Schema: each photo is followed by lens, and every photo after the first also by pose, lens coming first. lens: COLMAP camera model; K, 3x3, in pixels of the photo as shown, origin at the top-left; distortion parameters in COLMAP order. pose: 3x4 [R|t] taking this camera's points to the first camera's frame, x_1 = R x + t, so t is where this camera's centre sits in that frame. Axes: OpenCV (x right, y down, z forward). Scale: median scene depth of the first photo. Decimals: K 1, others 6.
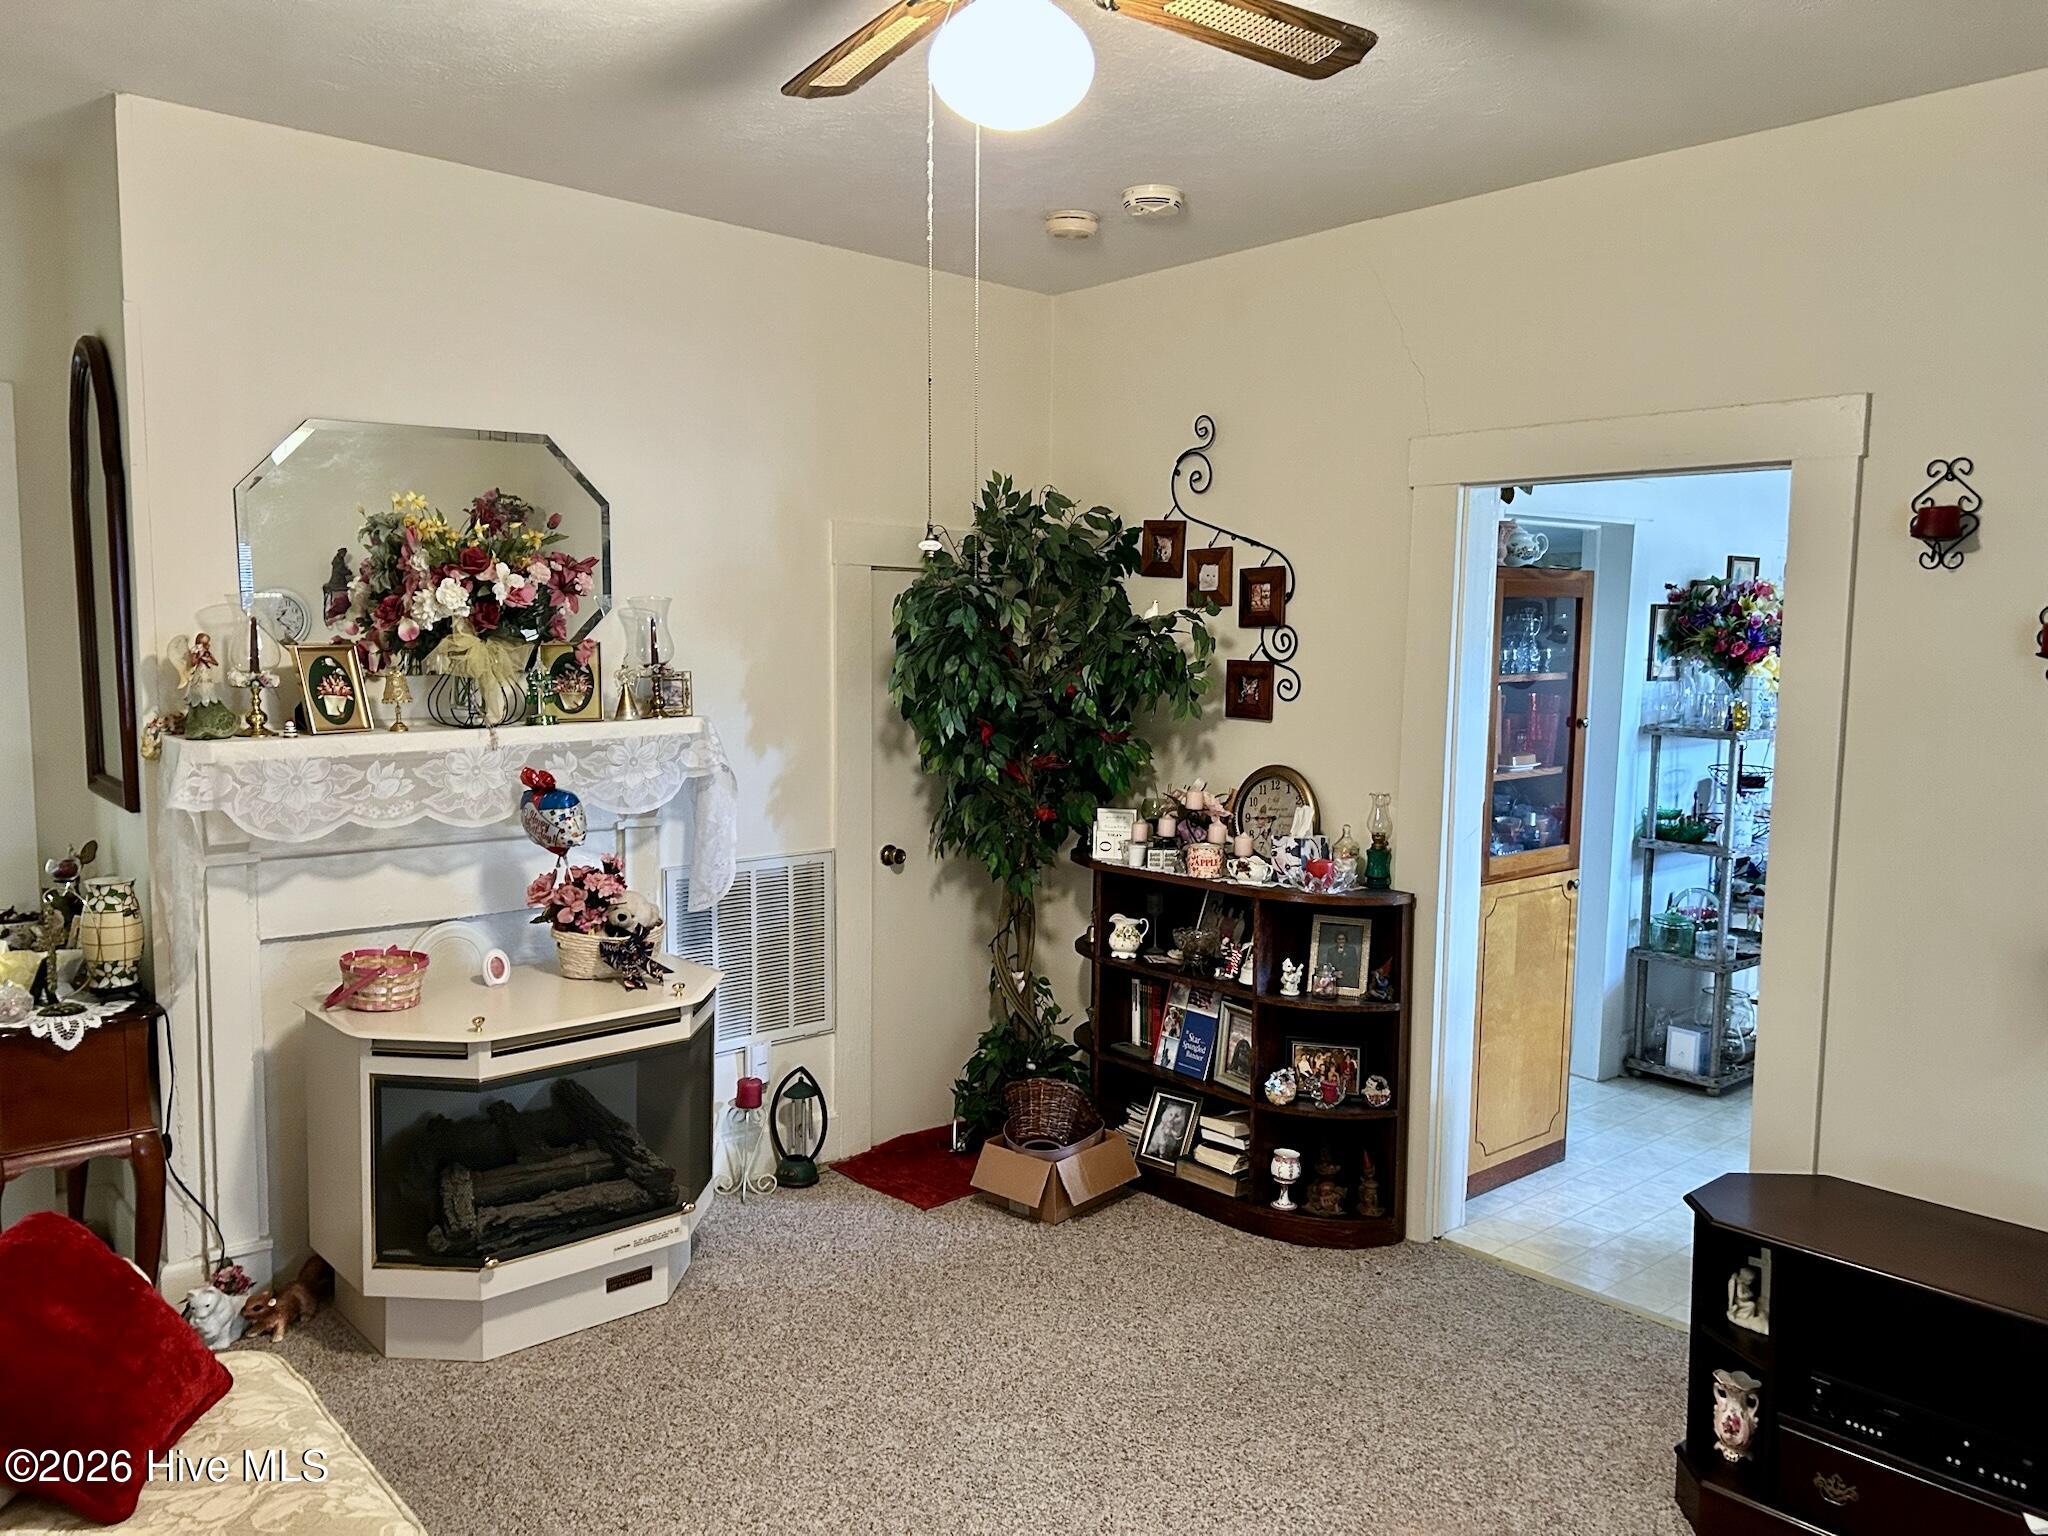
lens RADIAL K [[1539.2, 0, 1010.5], [0, 1539.2, 765.8], [0, 0, 1]] dist [0.034052, -0.032455]
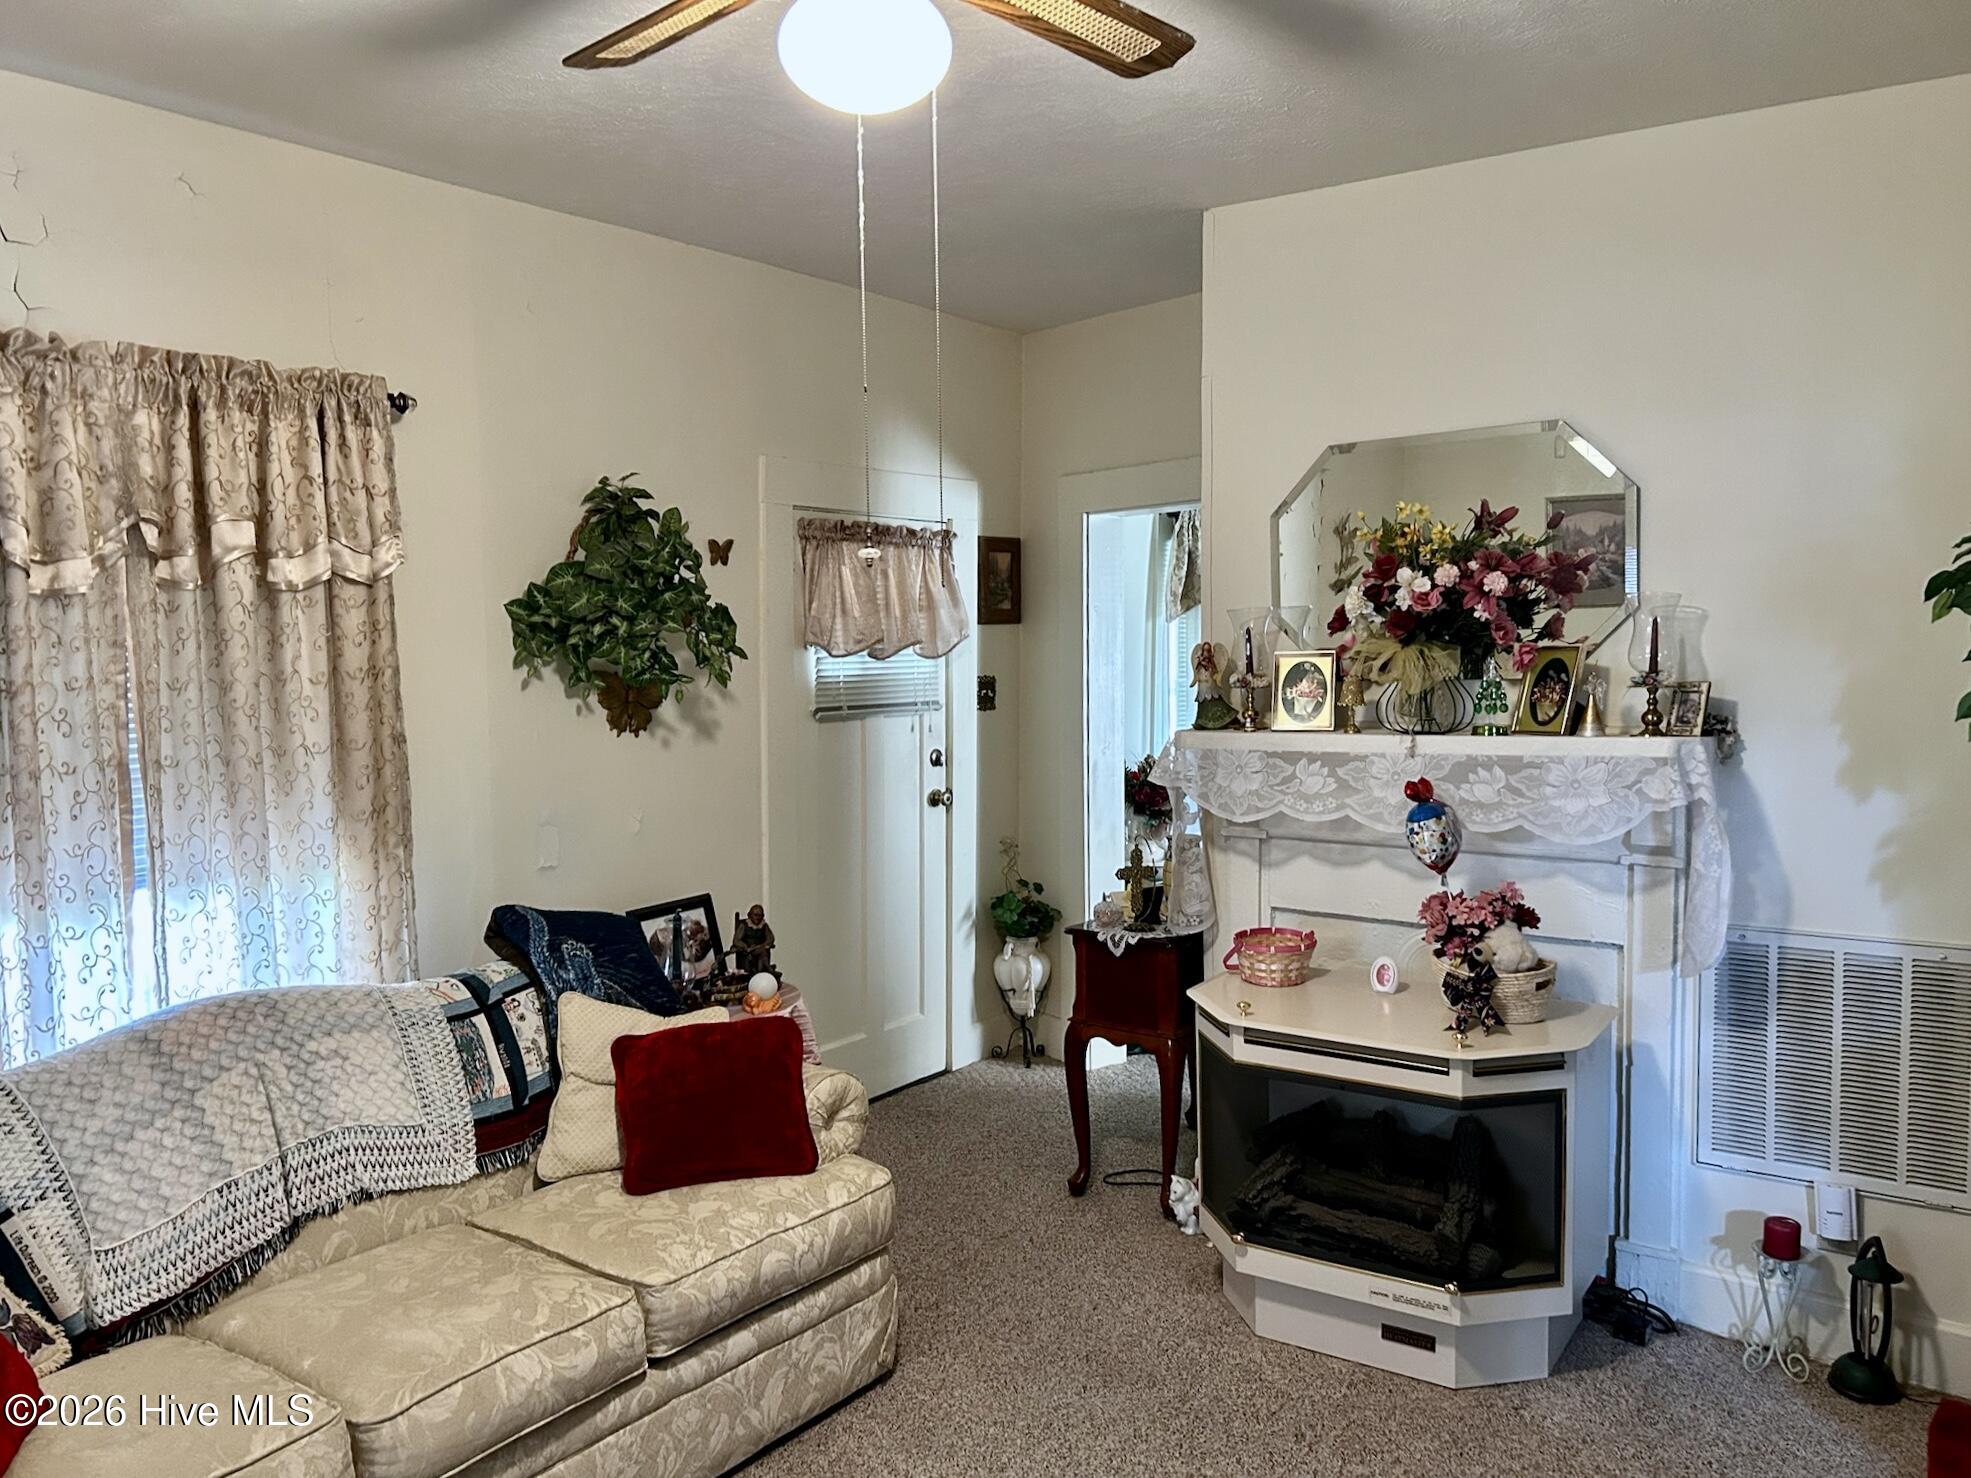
lens RADIAL K [[1481.3, 0, 986.7], [0, 1481.3, 753.7], [0, 0, 1]] dist [0.034052, -0.032455]
pose [[0.229045, 0.064199, -0.971297, 0.532964], [-0.074227, 0.996069, 0.048333, -0.038674], [0.970582, 0.061026, 0.232910, 0.523891]]
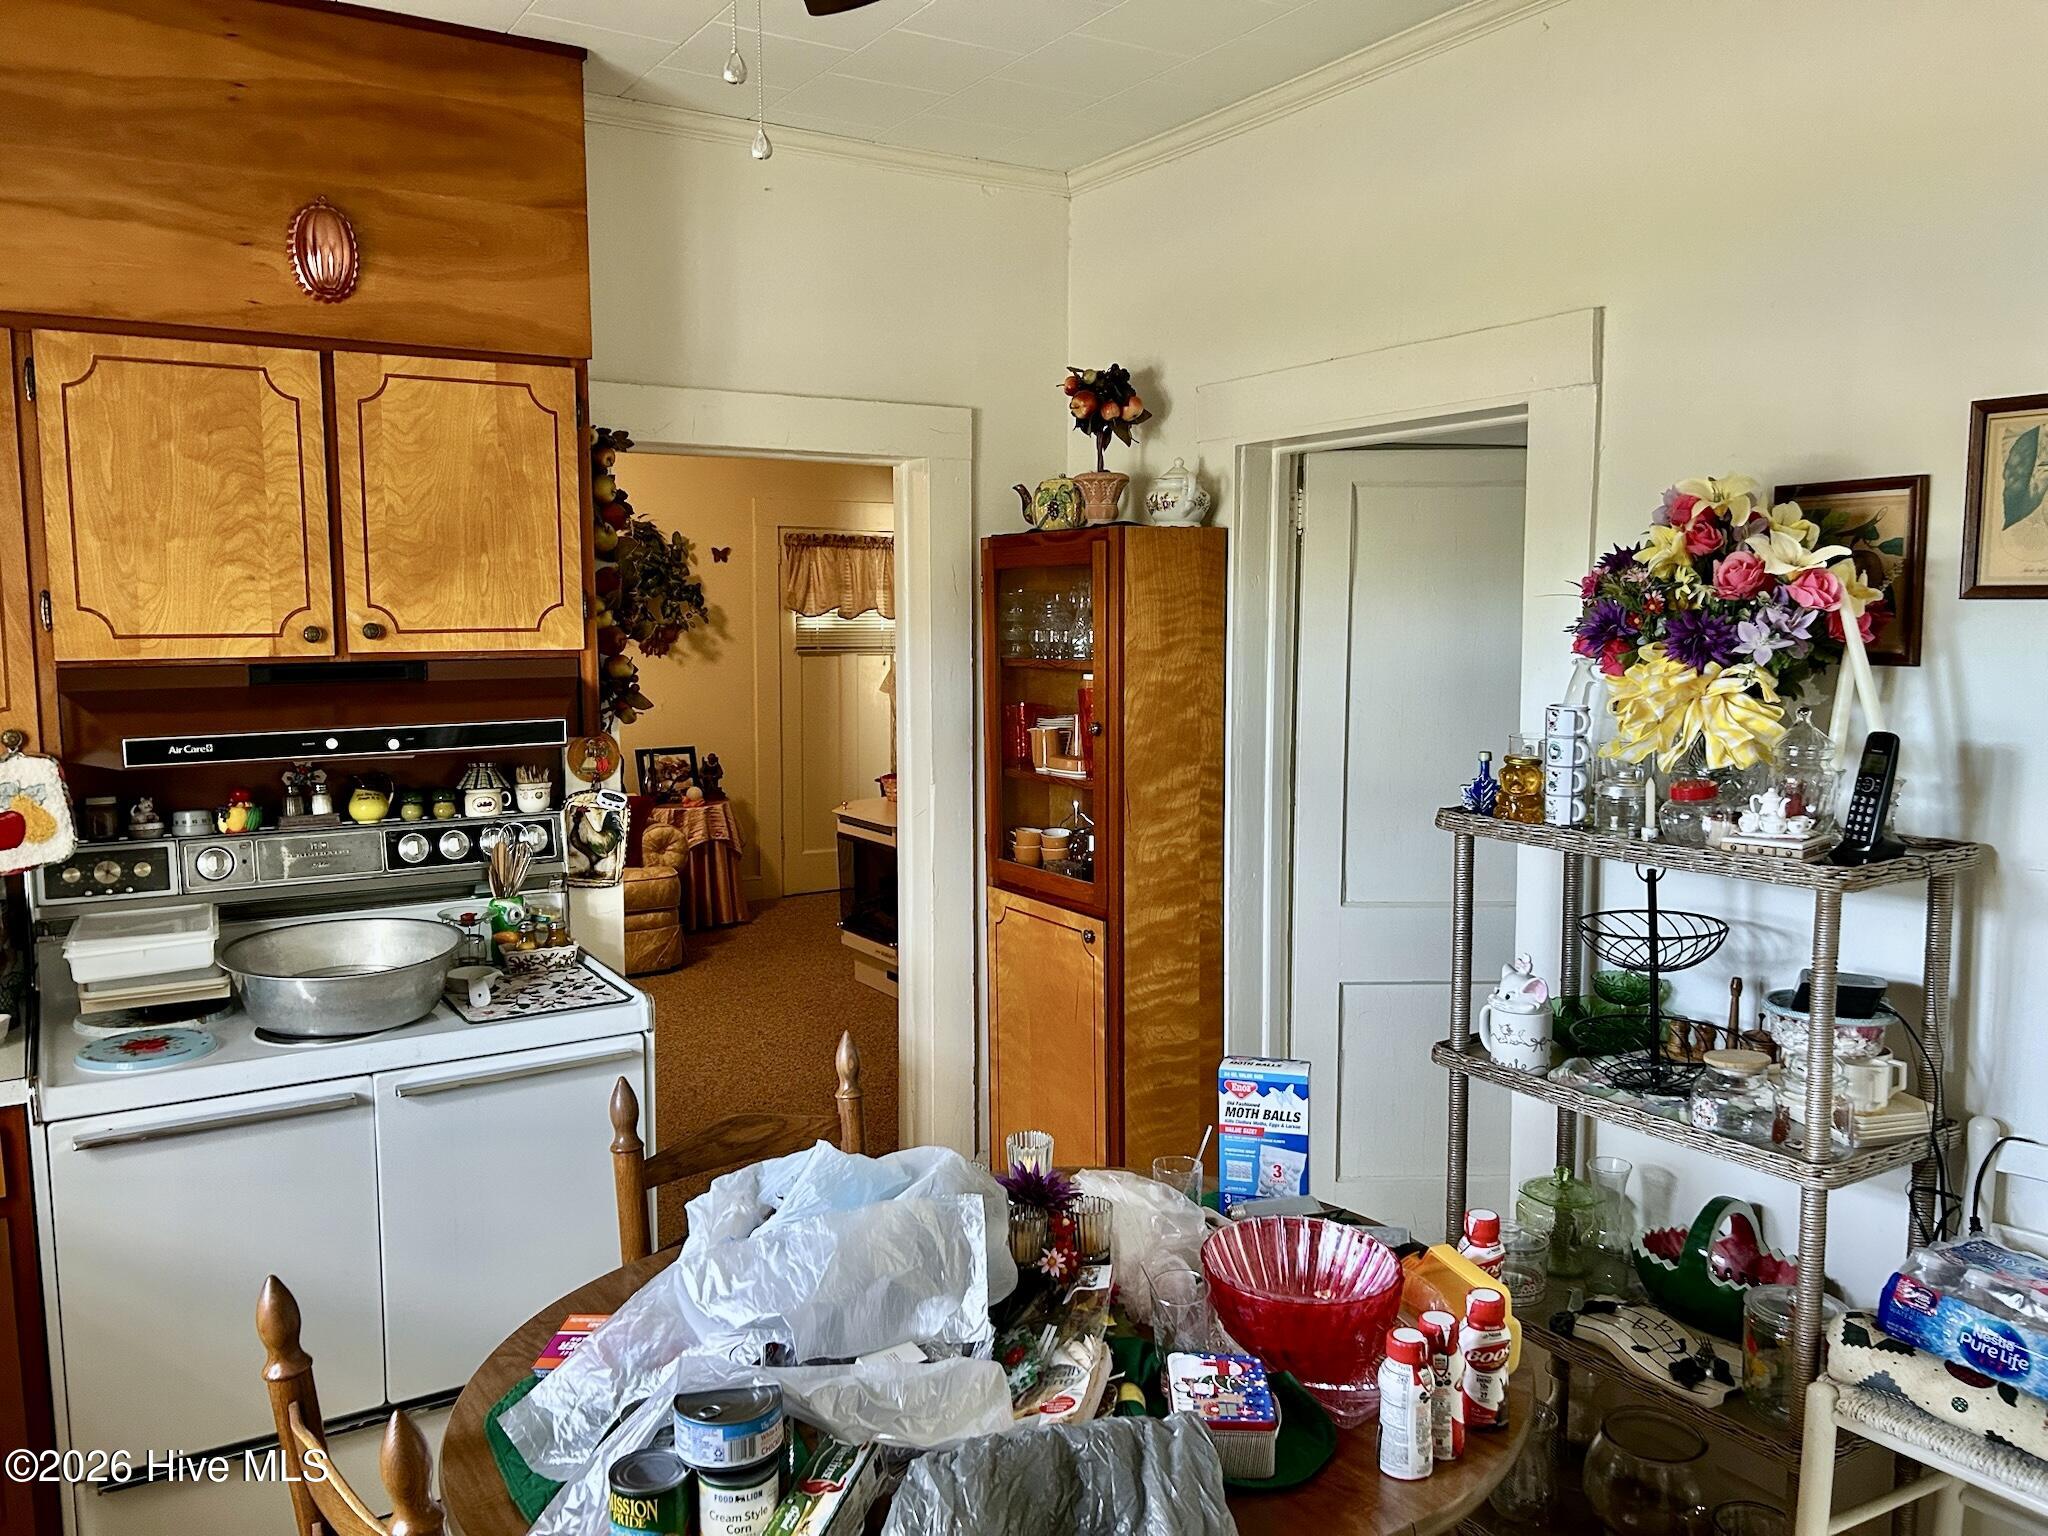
lens RADIAL K [[1539.2, 0, 1031.7], [0, 1539.2, 763.4], [0, 0, 1]] dist [0.034052, -0.032455]
pose [[-0.153251, 0.093653, -0.983739, 1.477004], [-0.098528, 0.989090, 0.109511, -0.122935], [0.983263, 0.113709, -0.142352, 1.417342]]
